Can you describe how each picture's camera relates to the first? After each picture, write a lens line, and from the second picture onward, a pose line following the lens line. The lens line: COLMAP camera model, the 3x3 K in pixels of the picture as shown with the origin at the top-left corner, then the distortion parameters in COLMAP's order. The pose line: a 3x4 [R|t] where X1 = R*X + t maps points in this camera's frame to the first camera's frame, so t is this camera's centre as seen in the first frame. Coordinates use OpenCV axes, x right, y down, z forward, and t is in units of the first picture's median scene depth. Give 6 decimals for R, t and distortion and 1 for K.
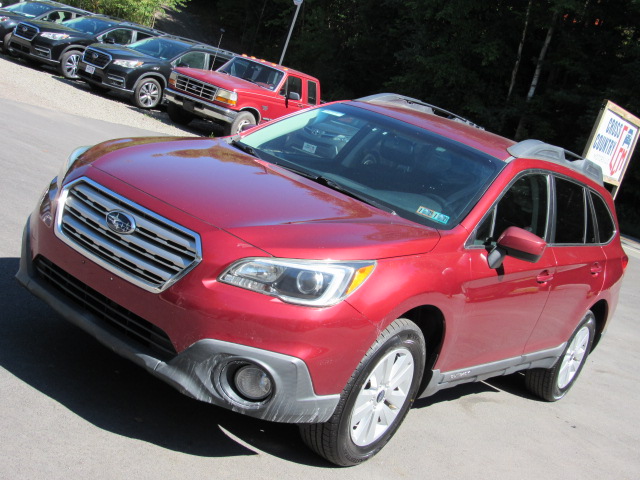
lens RADIAL K [[884.4, 0, 316.2], [0, 884.4, 240.6], [0, 0, 1]] dist [-0.109580, 0.128174]
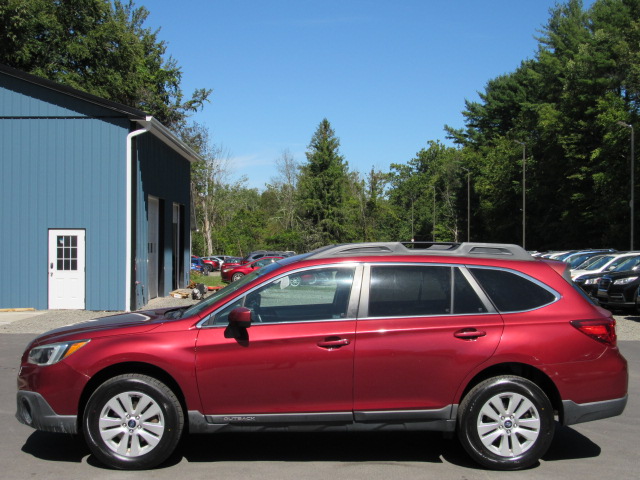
lens RADIAL K [[884.4, 0, 316.2], [0, 884.4, 240.6], [0, 0, 1]] dist [-0.109580, 0.128174]
pose [[0.588784, -0.318488, -0.742898, 0.351831], [0.055345, 0.932827, -0.356049, 0.101347], [0.806393, 0.168520, 0.566861, 0.065626]]
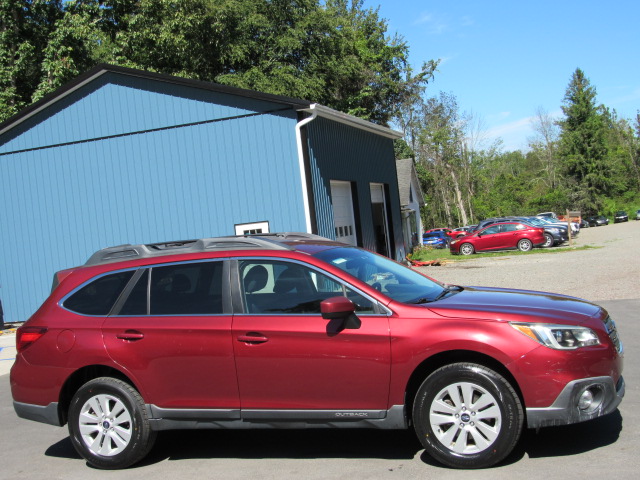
lens RADIAL K [[892.8, 0, 314.0], [0, 892.8, 241.2], [0, 0, 1]] dist [-0.099499, 0.083209]
pose [[0.290518, -0.340753, -0.894140, 0.420019], [0.048312, 0.938475, -0.341951, 0.102316], [0.955649, 0.056145, 0.289106, 0.194641]]
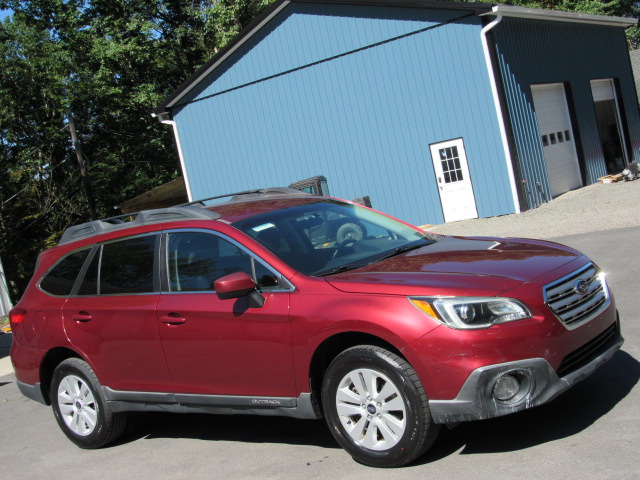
lens RADIAL K [[892.8, 0, 314.0], [0, 892.8, 241.2], [0, 0, 1]] dist [-0.099499, 0.083209]
pose [[-0.044833, -0.255309, -0.965820, 0.406002], [0.030894, 0.965975, -0.256784, 0.074385], [0.998517, -0.041350, -0.035420, 0.341143]]
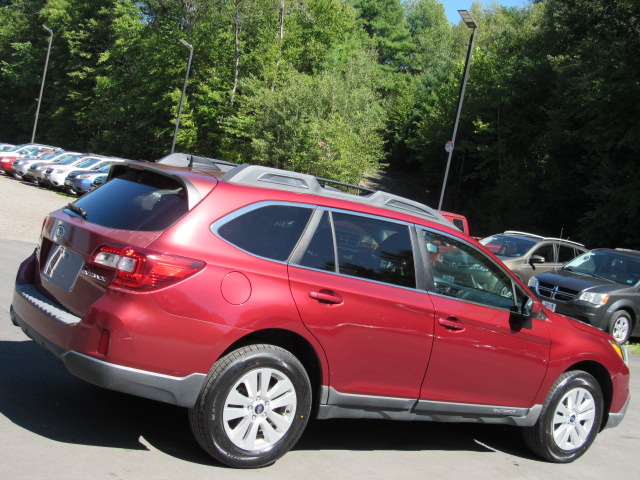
lens RADIAL K [[892.8, 0, 314.0], [0, 892.8, 241.2], [0, 0, 1]] dist [-0.099499, 0.083209]
pose [[0.955265, -0.123592, -0.268688, 0.124582], [0.070630, 0.977544, -0.198541, 0.047100], [0.287193, 0.170682, 0.942543, -0.045214]]
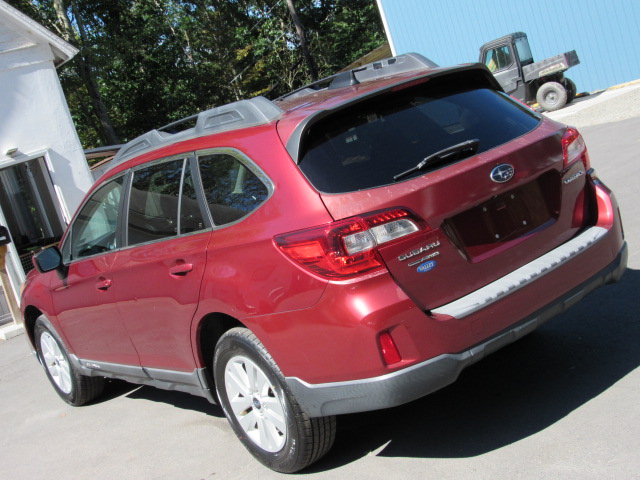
lens RADIAL K [[884.4, 0, 316.2], [0, 884.4, 240.6], [0, 0, 1]] dist [-0.109580, 0.128174]
pose [[-0.359044, -0.083187, -0.929606, 0.312863], [0.027780, 0.994626, -0.099735, 0.028189], [0.932907, -0.061634, -0.354804, 0.448812]]
